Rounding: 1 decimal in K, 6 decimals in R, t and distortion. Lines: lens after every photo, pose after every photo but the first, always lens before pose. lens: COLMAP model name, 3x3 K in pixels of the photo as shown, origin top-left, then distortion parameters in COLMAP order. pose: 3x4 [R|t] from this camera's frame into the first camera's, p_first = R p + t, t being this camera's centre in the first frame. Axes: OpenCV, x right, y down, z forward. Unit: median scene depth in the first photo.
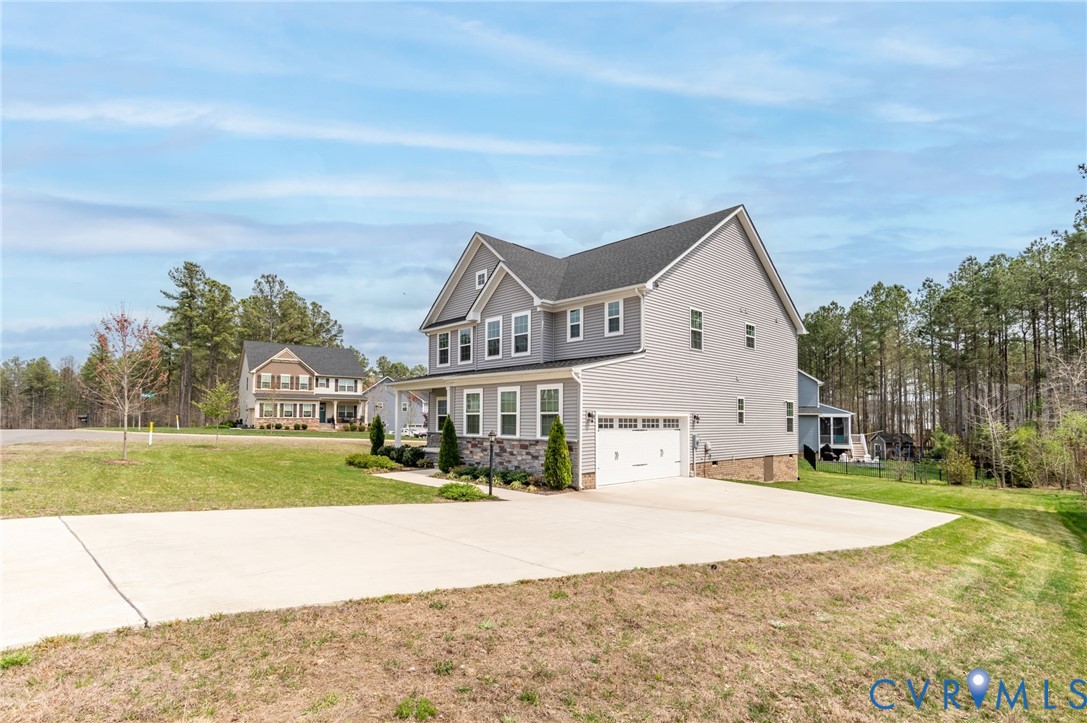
lens RADIAL K [[503.6, 0, 542.9], [0, 503.6, 403.0], [0, 0, 1]] dist [0.001178, 0.000145]
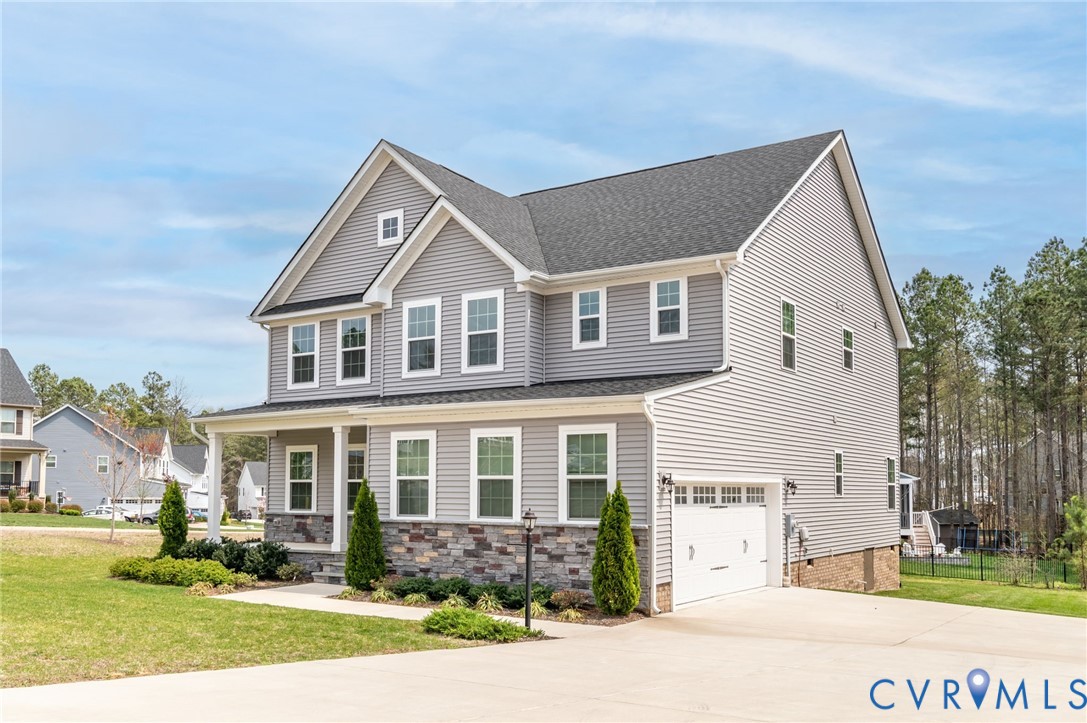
lens RADIAL K [[901.7, 0, 539.1], [0, 901.7, 440.6], [0, 0, 1]] dist [-0.005269, 0.000827]
pose [[0.977138, 0.010014, 0.212369, -0.204021], [-0.005768, 0.999771, -0.020603, 0.000822], [-0.212527, 0.018907, 0.976972, 0.036752]]
